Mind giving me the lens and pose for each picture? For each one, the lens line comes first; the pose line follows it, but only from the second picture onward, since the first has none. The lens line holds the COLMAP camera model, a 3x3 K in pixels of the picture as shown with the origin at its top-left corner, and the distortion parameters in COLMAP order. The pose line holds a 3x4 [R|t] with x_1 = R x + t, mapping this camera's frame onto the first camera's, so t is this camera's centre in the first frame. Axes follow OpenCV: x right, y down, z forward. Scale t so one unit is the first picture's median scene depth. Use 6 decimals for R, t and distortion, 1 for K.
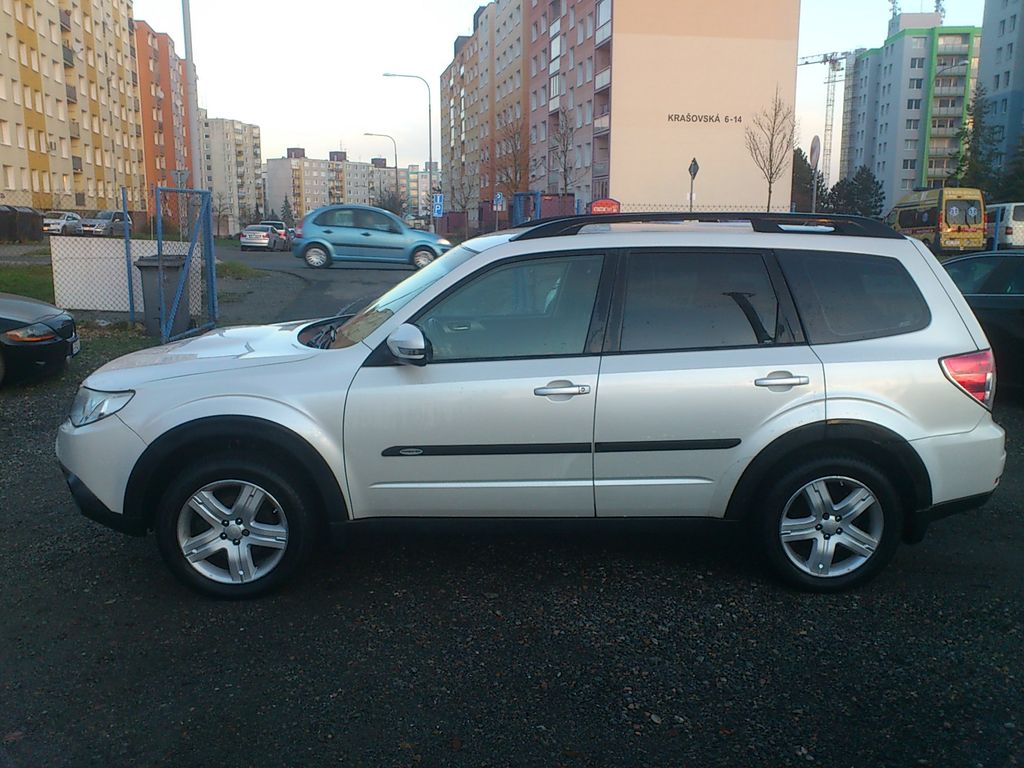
lens RADIAL K [[929.4, 0, 520.2], [0, 929.4, 388.5], [0, 0, 1]] dist [0.026029, 0.000000]
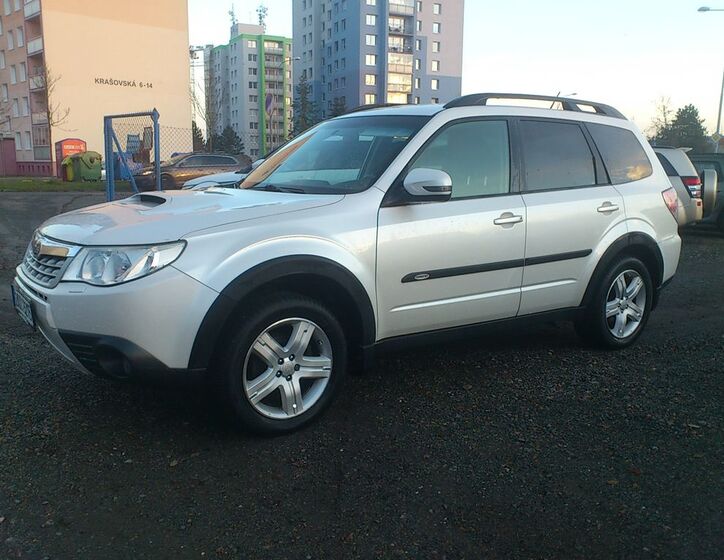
lens RADIAL K [[678.3, 0, 363.9], [0, 678.3, 276.7], [0, 0, 1]] dist [0.000246, 0.000000]
pose [[0.836980, -0.088975, 0.539952, -0.624247], [0.098898, 0.995040, 0.010663, 0.049264], [-0.538222, 0.044475, 0.841629, 0.293125]]
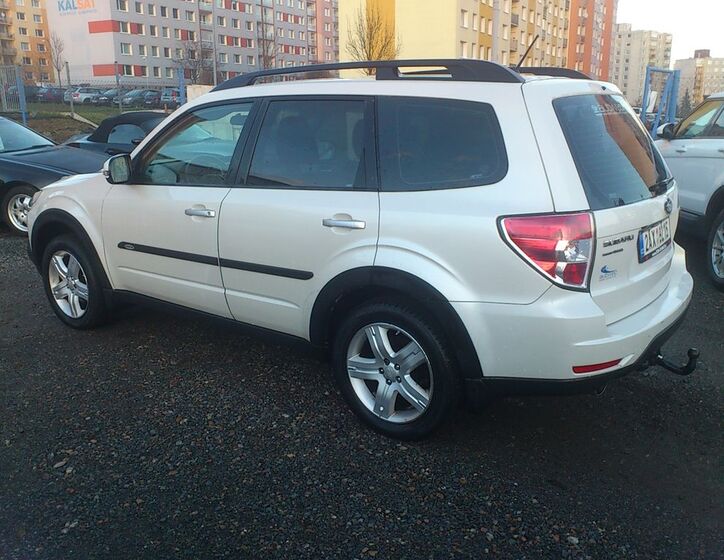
lens RADIAL K [[678.3, 0, 361.9], [0, 678.3, 279.2], [0, 0, 1]] dist [0.000246, 0.000000]
pose [[0.775264, 0.150571, -0.613428, 0.749963], [-0.109239, 0.988499, 0.104577, -0.026779], [0.622120, -0.014065, 0.782796, 0.406566]]
